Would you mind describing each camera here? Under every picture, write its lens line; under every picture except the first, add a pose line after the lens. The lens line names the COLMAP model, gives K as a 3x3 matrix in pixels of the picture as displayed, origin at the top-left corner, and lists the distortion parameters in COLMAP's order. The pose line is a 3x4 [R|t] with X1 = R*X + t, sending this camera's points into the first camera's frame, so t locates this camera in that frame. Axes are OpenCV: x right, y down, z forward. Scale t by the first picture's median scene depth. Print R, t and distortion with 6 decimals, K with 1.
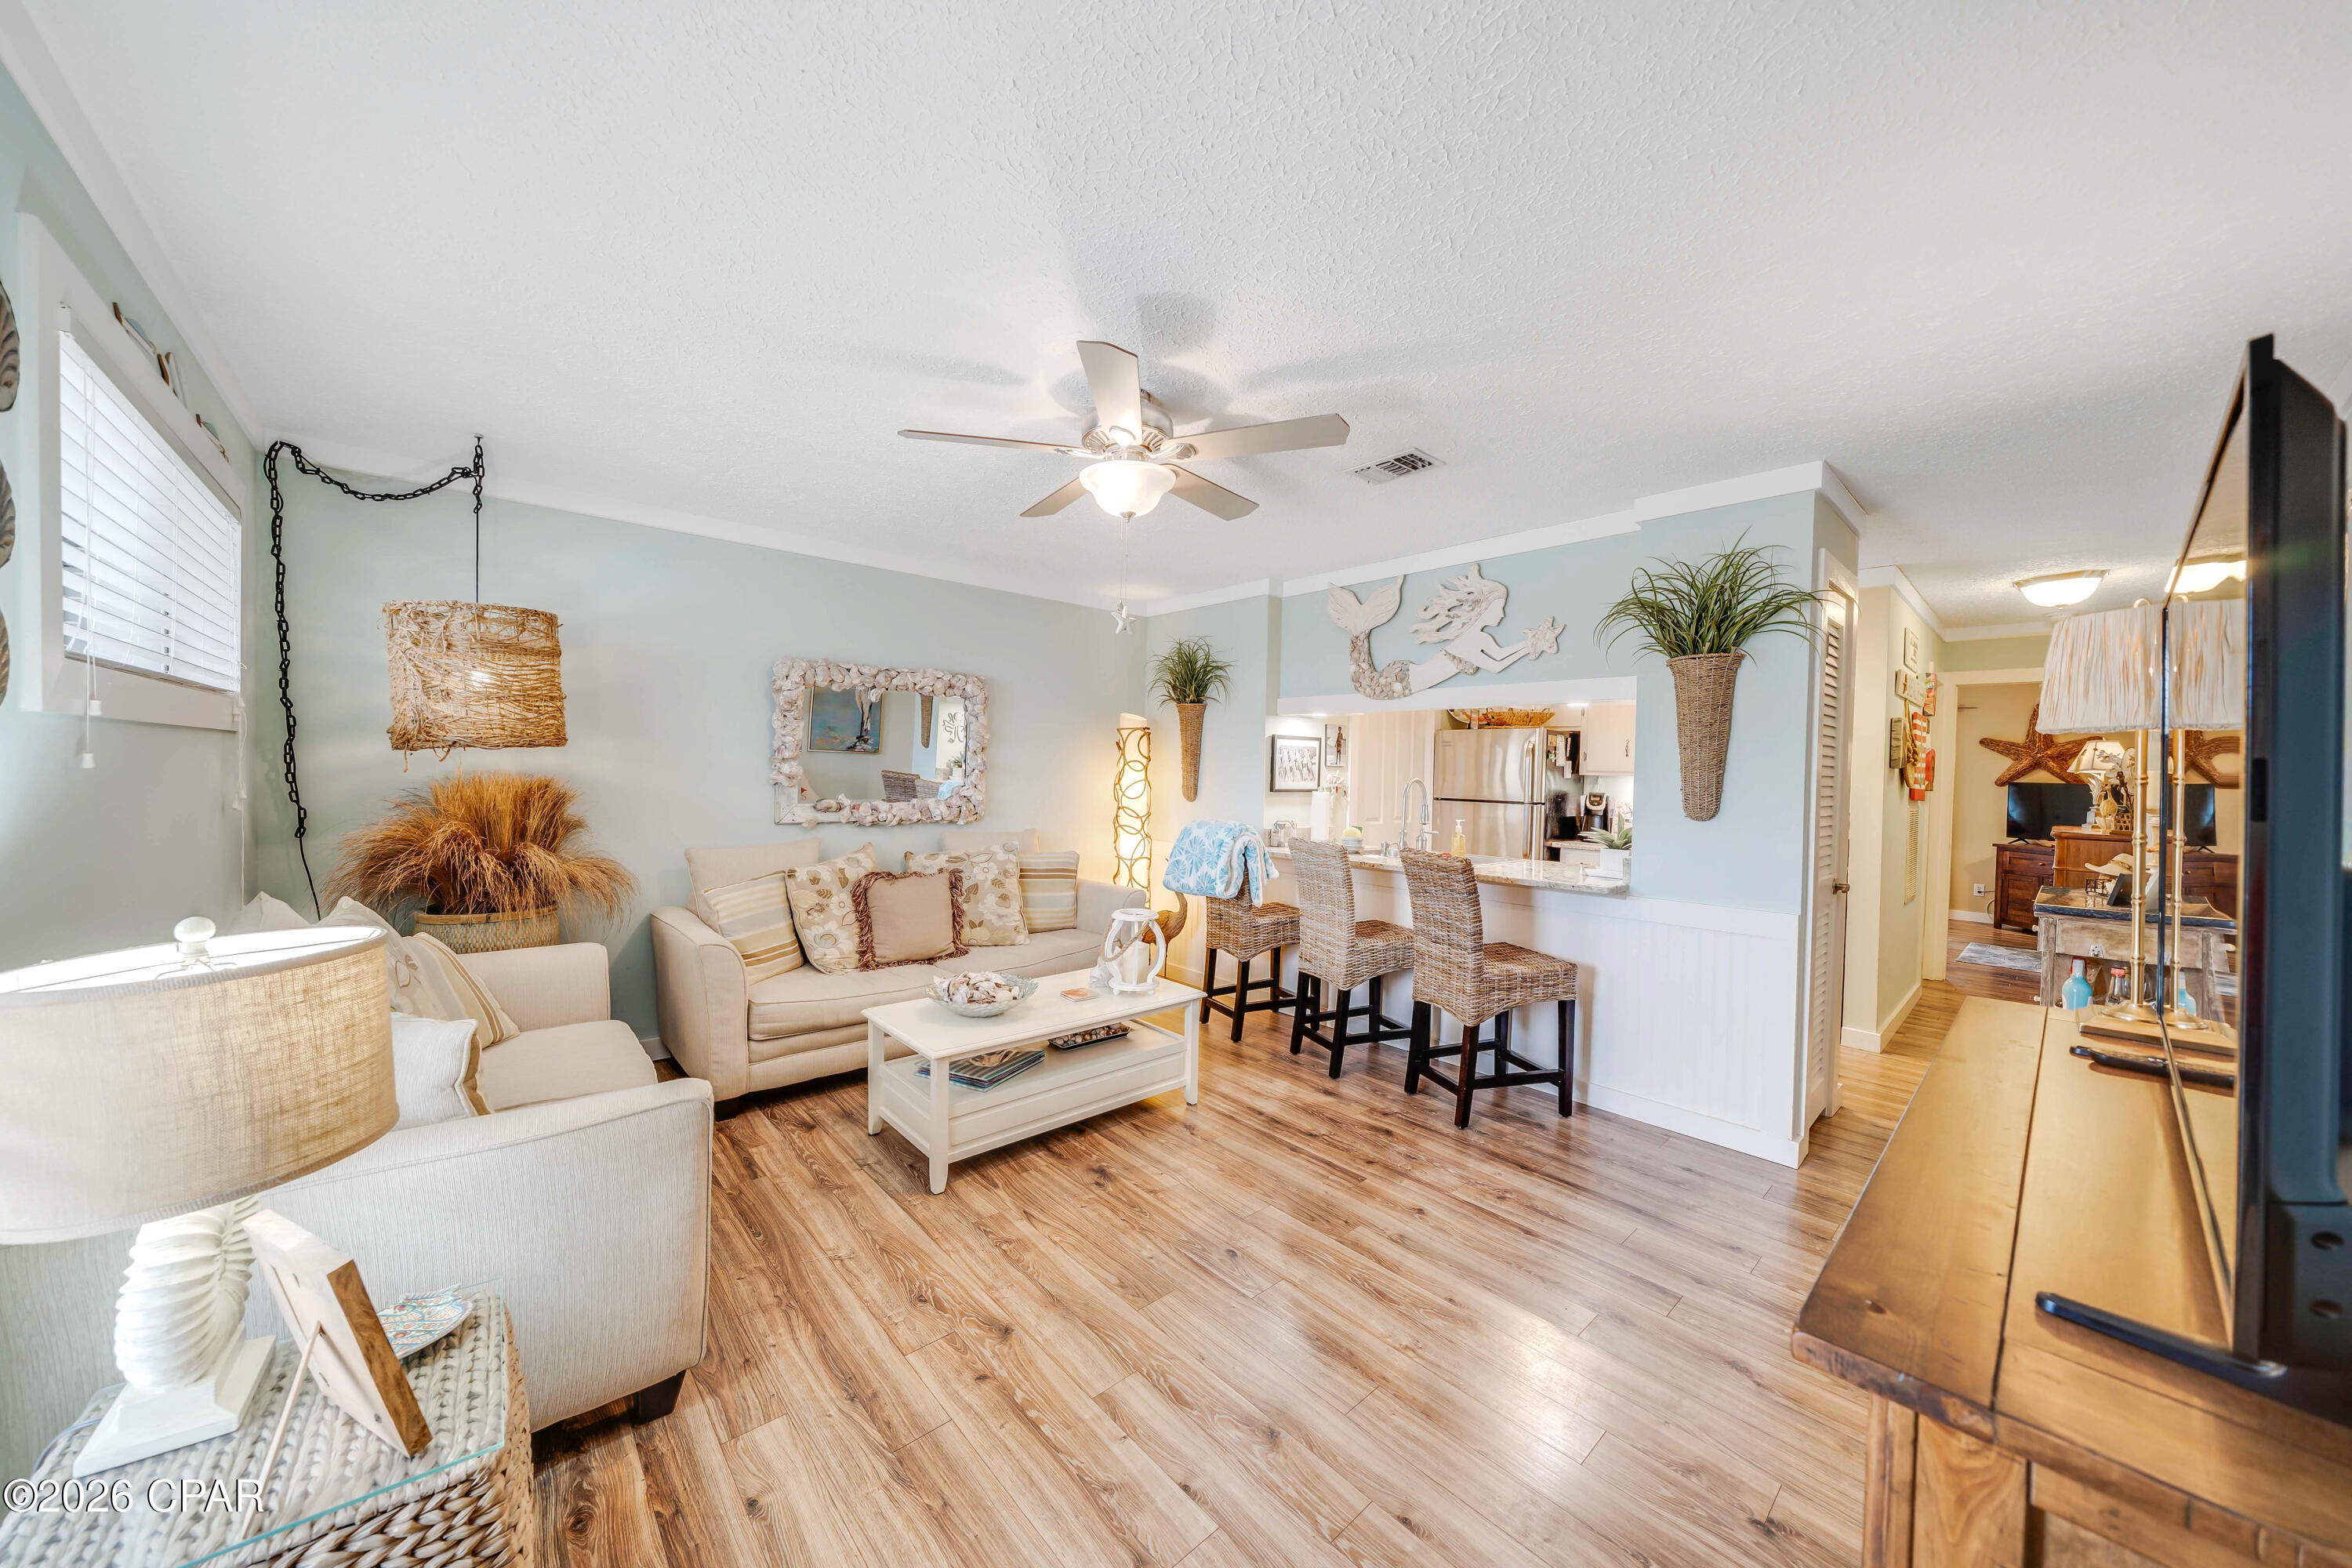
lens RADIAL K [[812.0, 0, 1169.6], [0, 812.0, 780.7], [0, 0, 1]] dist [-0.007587, 0.000616]
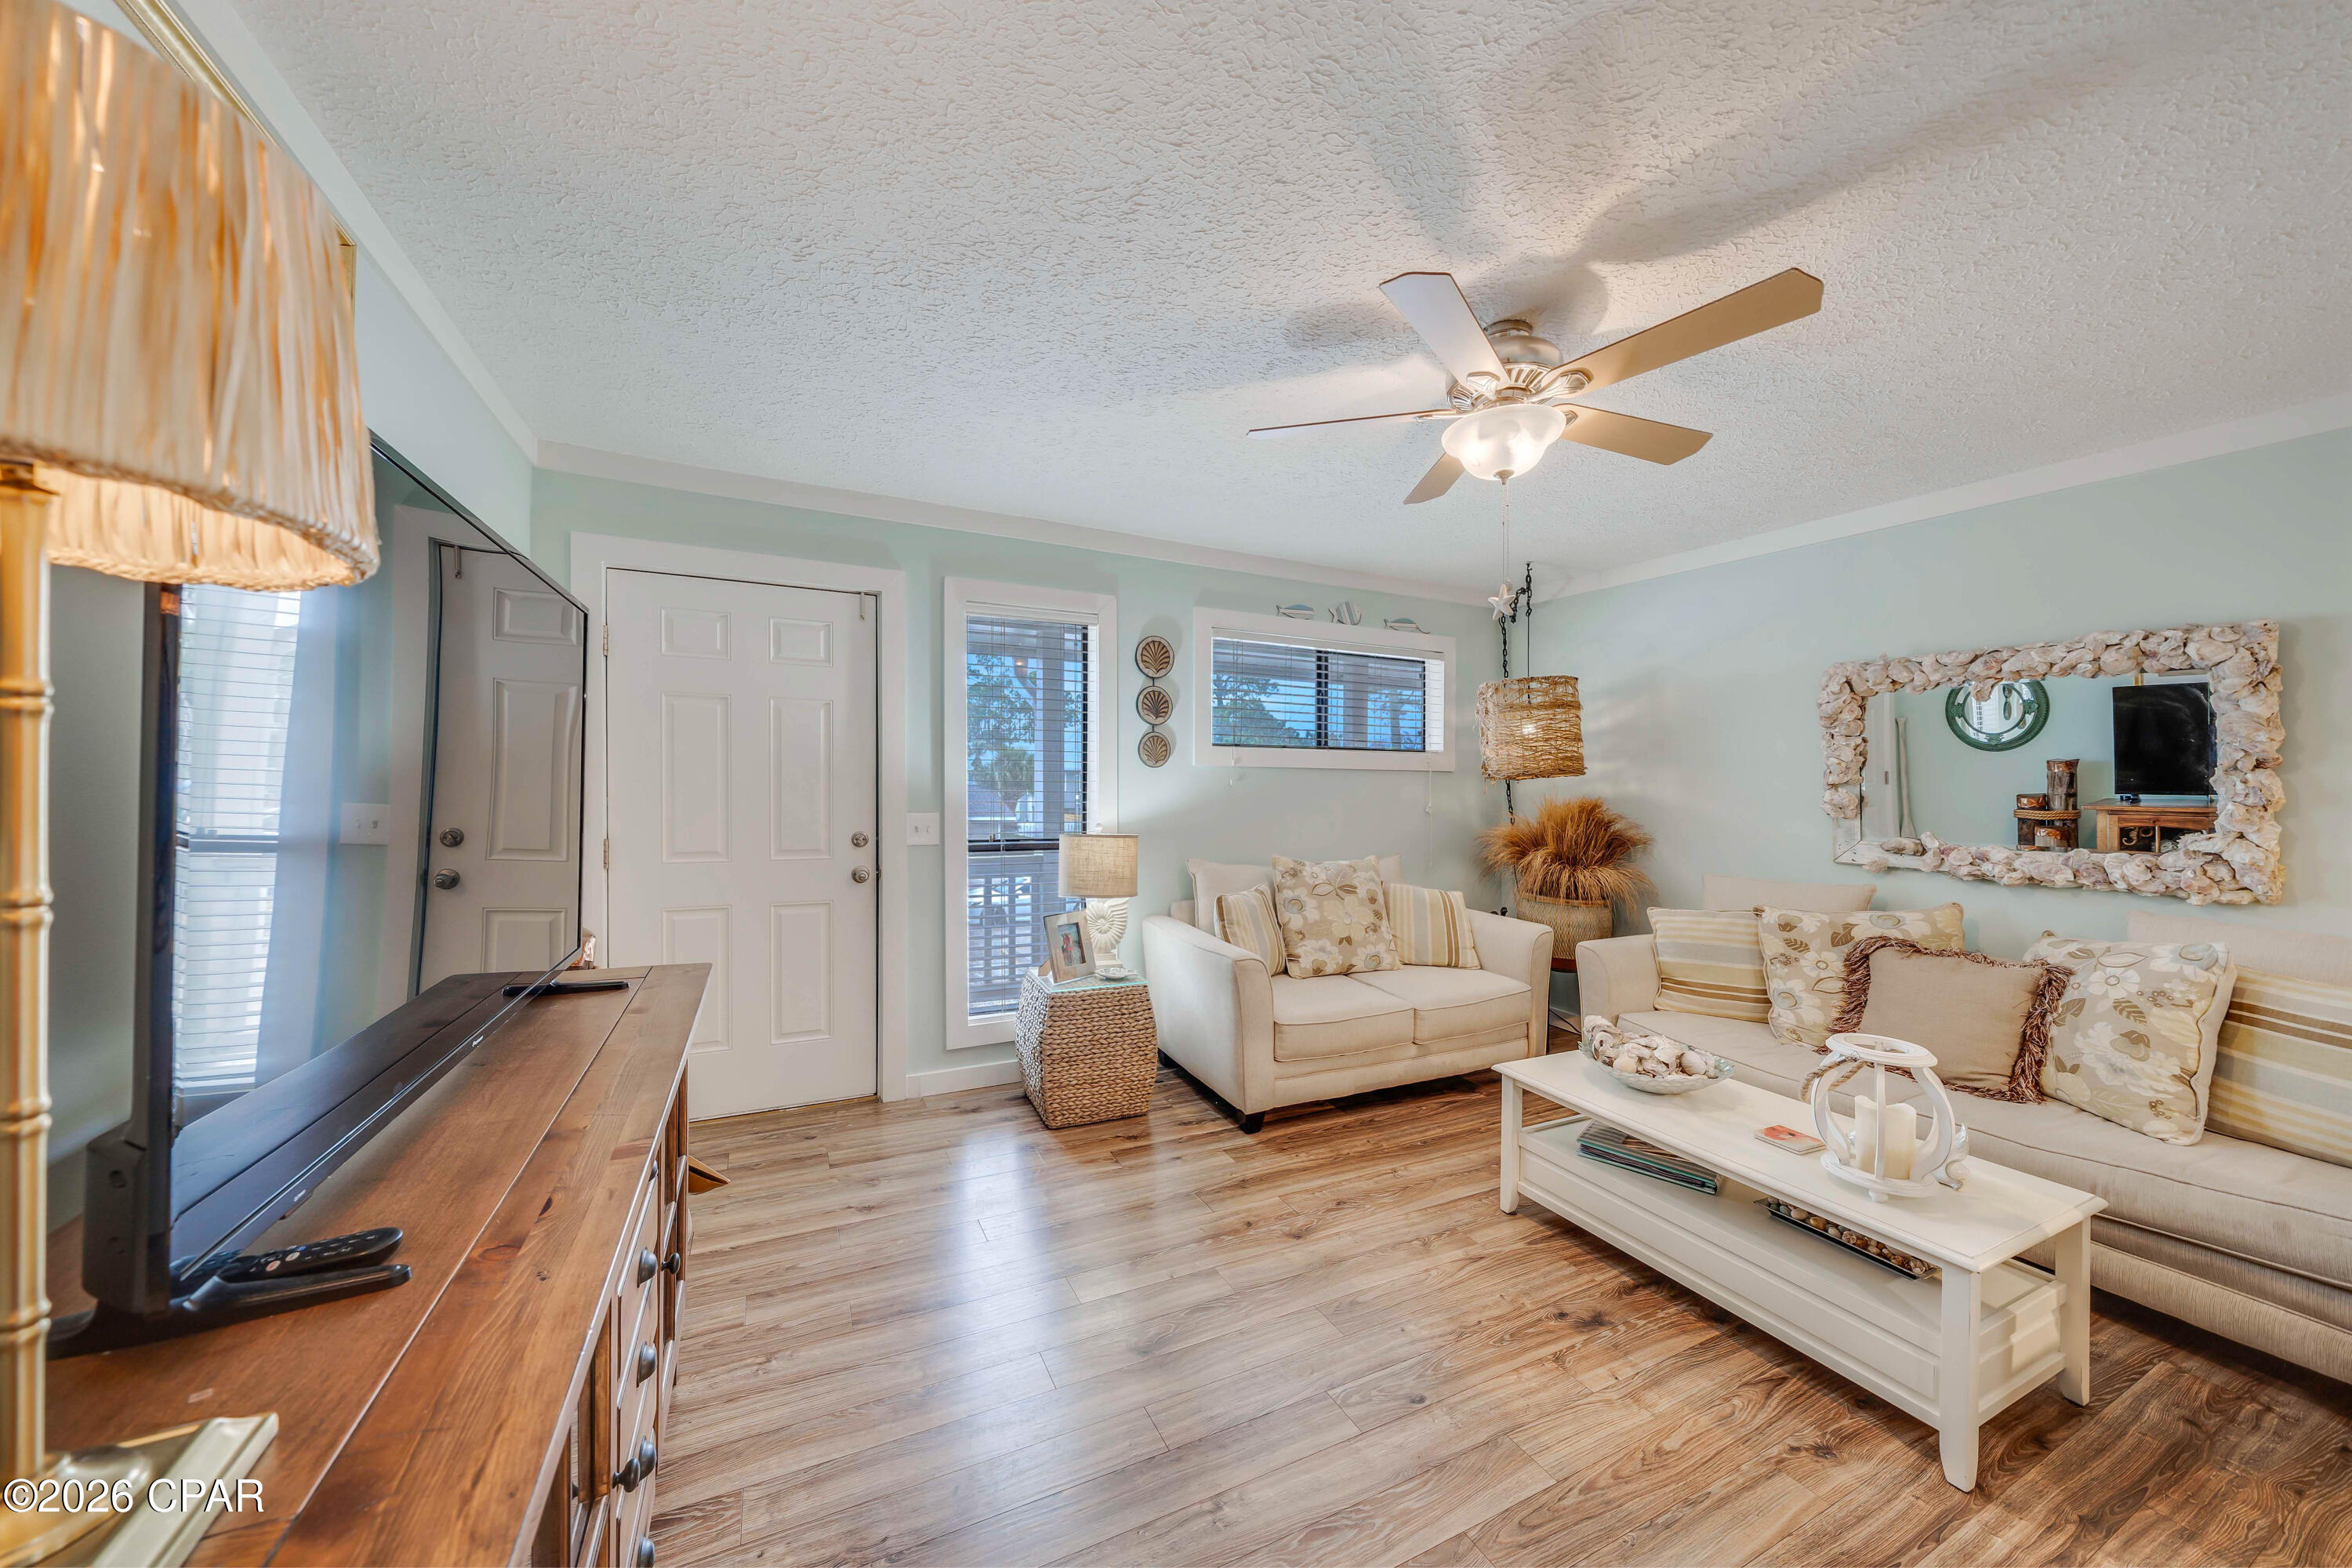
lens RADIAL K [[812.0, 0, 1161.9], [0, 812.0, 795.5], [0, 0, 1]] dist [-0.007587, 0.000616]
pose [[-0.277678, -0.001834, -0.960672, 0.507147], [-0.036402, 0.999300, 0.008615, 0.002123], [0.959984, 0.037363, -0.277551, 0.543413]]
